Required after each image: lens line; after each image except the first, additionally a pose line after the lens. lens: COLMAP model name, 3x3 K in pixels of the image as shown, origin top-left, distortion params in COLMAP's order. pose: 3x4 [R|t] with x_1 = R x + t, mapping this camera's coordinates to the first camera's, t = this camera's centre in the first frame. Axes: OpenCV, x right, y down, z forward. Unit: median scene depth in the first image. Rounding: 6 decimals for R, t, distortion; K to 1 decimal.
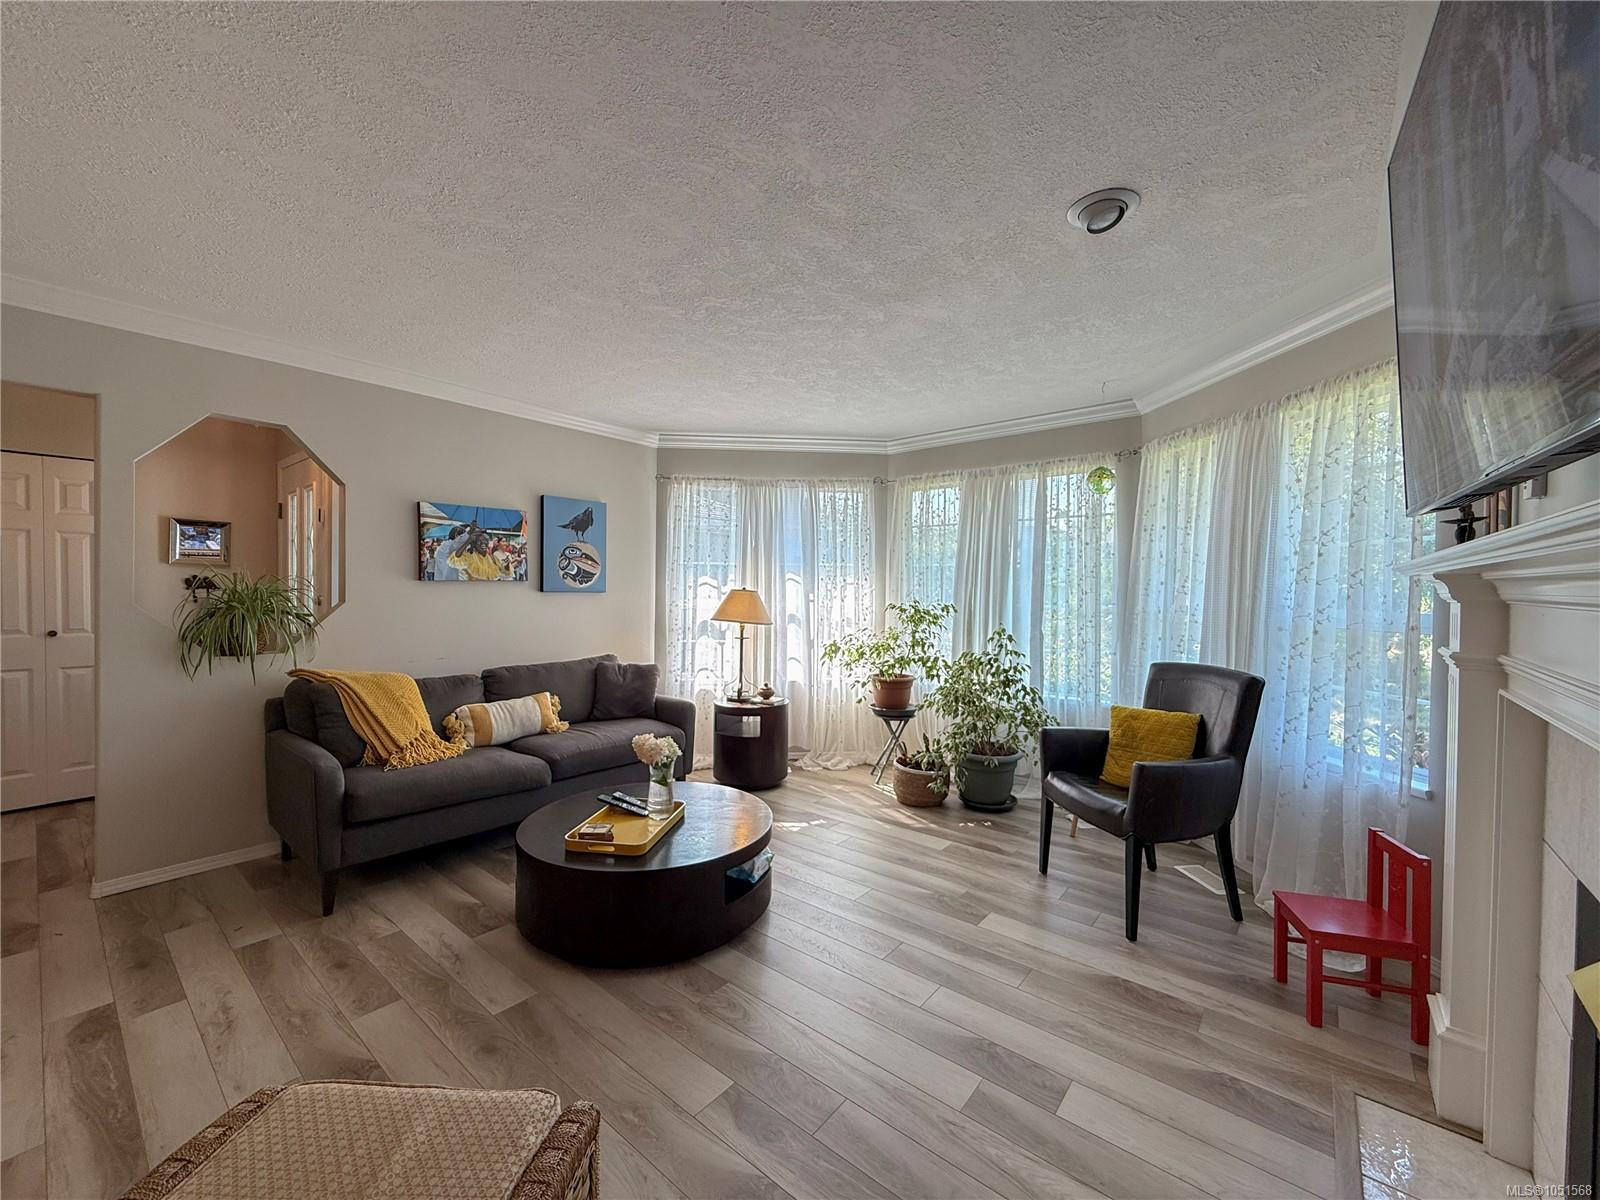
lens RADIAL K [[635.6, 0, 795.3], [0, 635.6, 599.5], [0, 0, 1]] dist [-0.000039, 0.000603]
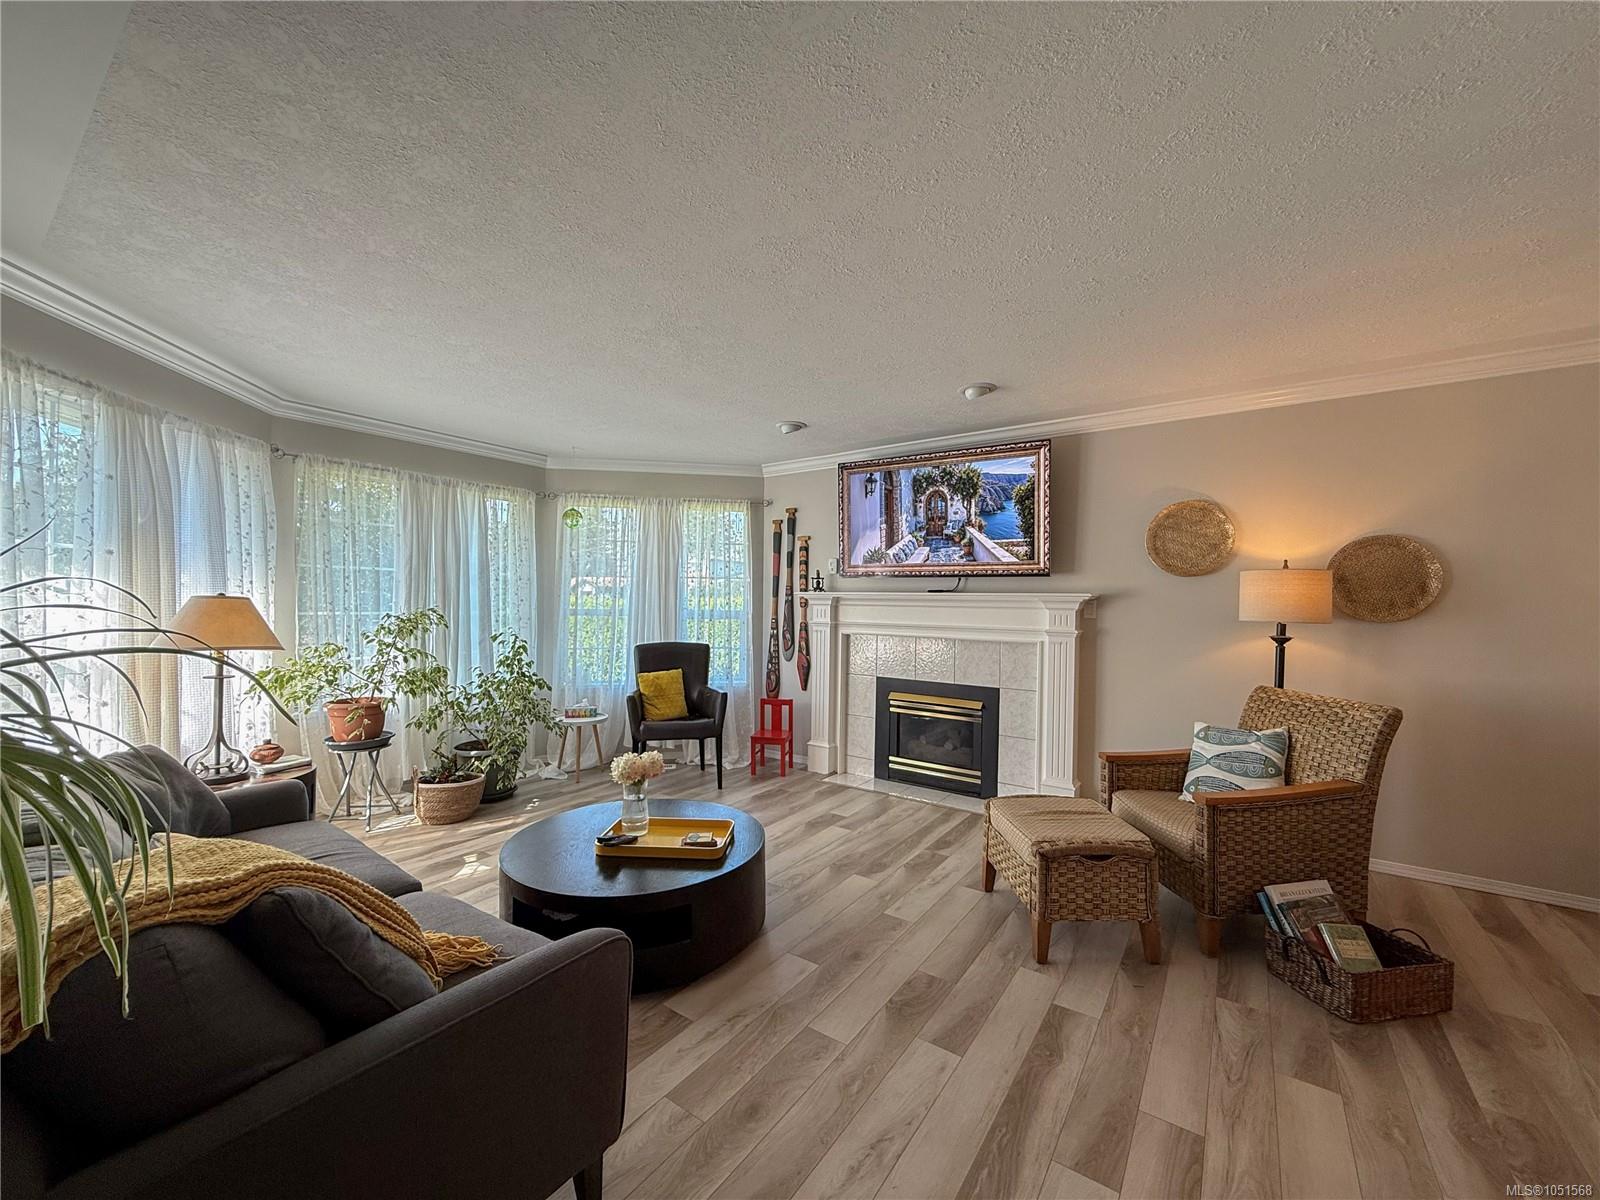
lens RADIAL K [[635.6, 0, 795.3], [0, 635.6, 599.5], [0, 0, 1]] dist [-0.000039, 0.000603]
pose [[-0.079535, -0.003286, 0.996827, -0.902198], [0.003117, 0.999989, 0.003545, -0.016651], [-0.996827, 0.003389, -0.079524, 0.622627]]
